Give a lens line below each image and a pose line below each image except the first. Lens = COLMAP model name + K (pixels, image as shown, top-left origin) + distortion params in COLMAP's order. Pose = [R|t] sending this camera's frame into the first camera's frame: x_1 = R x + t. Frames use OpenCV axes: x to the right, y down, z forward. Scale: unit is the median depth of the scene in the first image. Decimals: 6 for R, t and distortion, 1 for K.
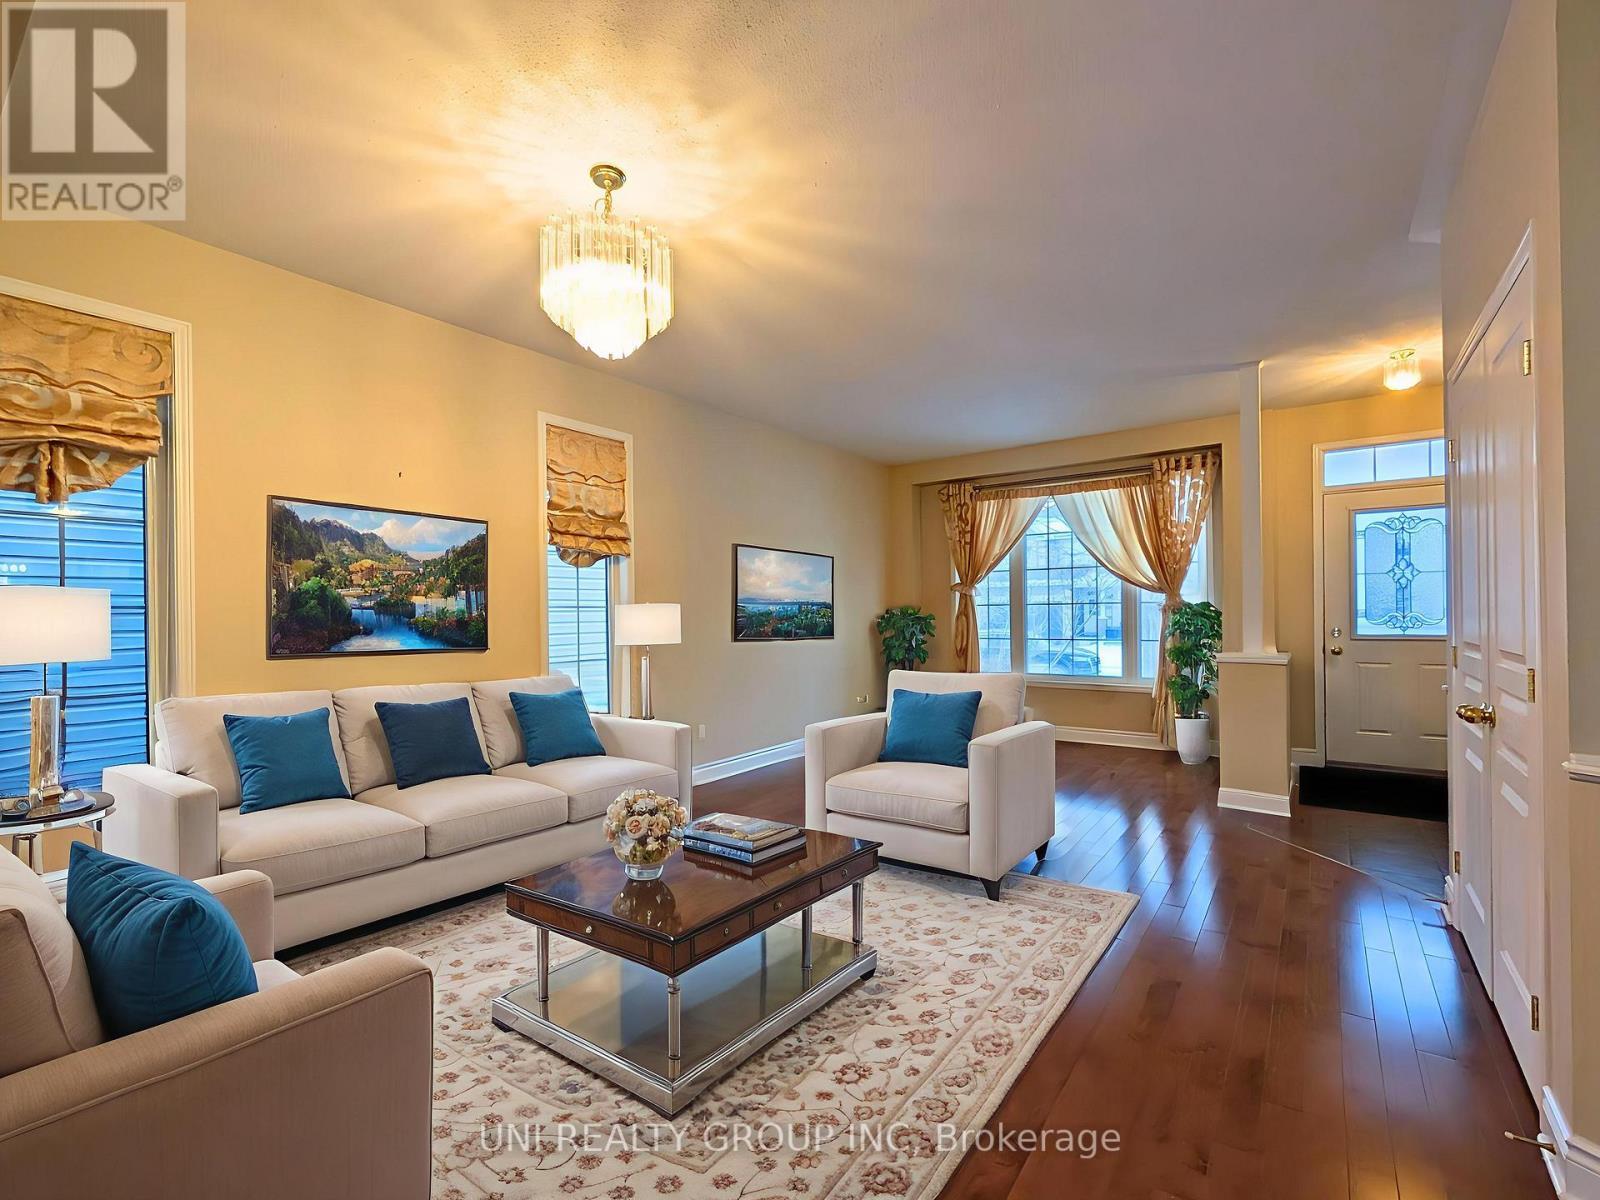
lens RADIAL K [[718.3, 0, 797.4], [0, 718.3, 616.4], [0, 0, 1]] dist [-0.000057, -0.000061]
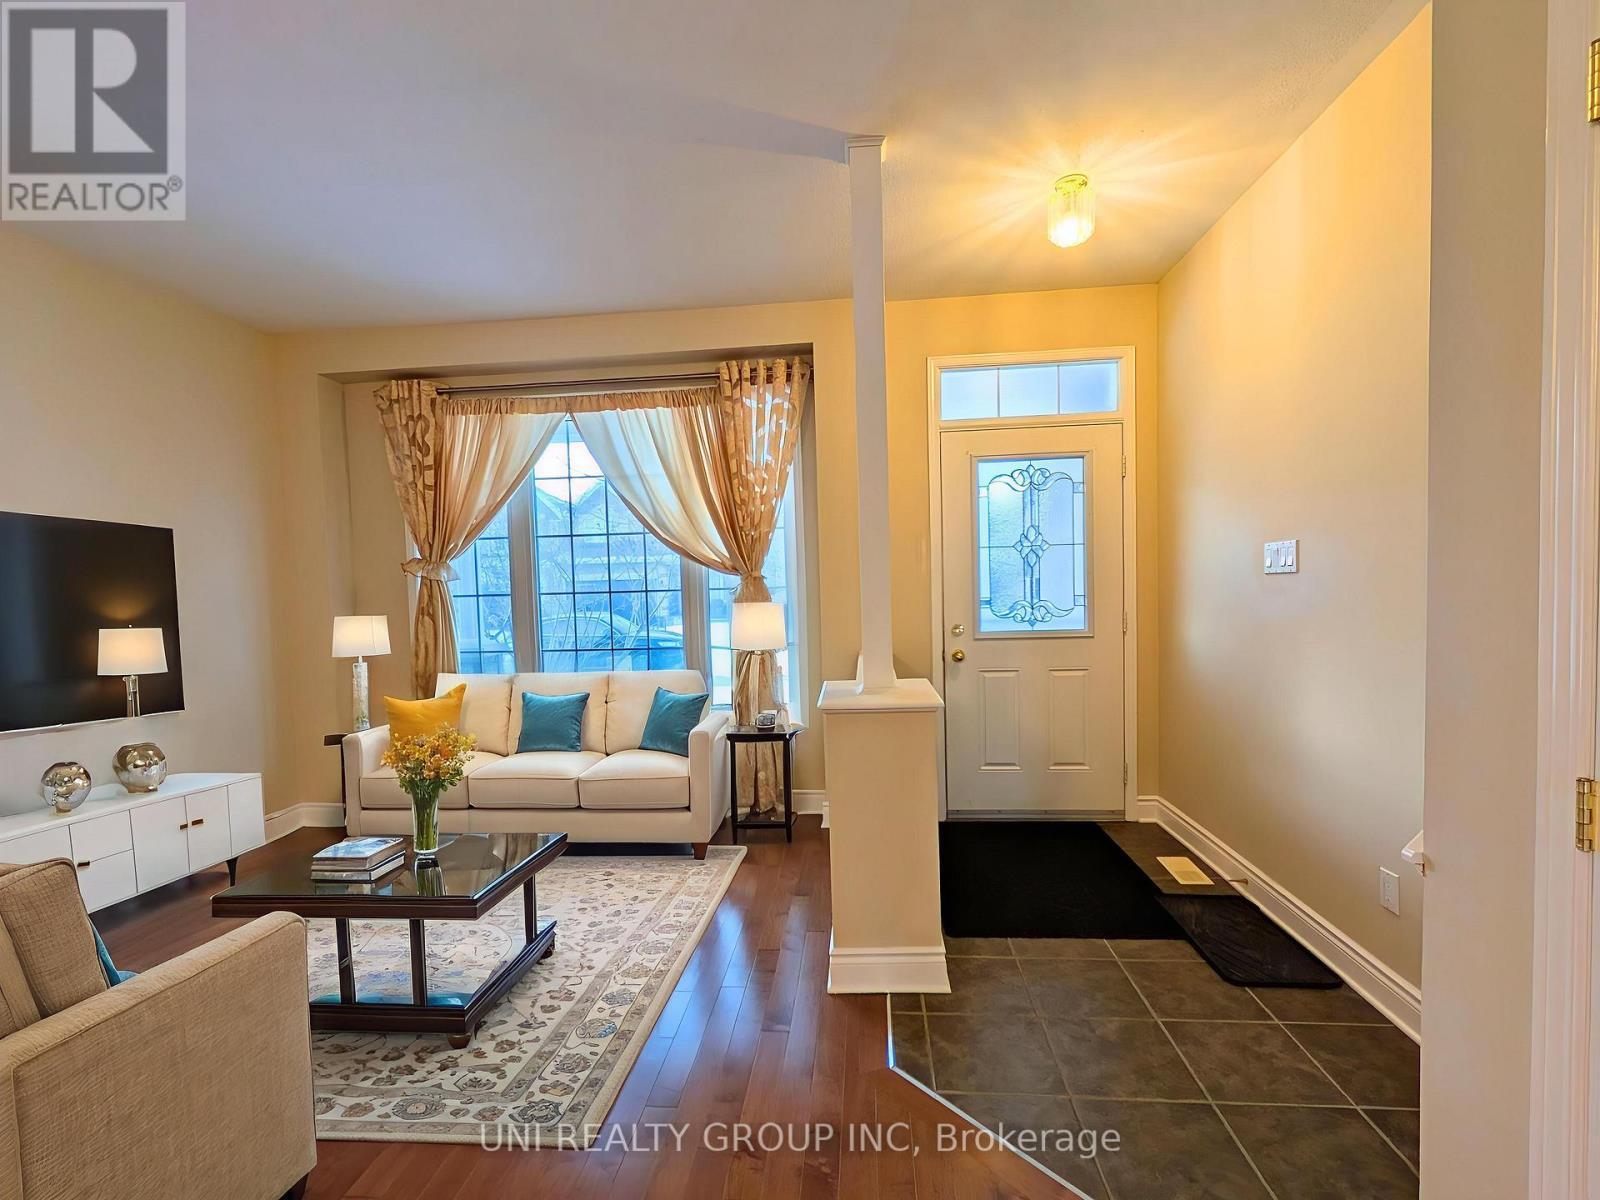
lens RADIAL K [[716.3, 0, 801.1], [0, 716.3, 623.2], [0, 0, 1]] dist [-0.001413, 0.000025]
pose [[0.858662, -0.036941, 0.511210, 0.229529], [0.018337, 0.998975, 0.041389, -0.014865], [-0.512214, -0.026165, 0.858459, 0.421661]]
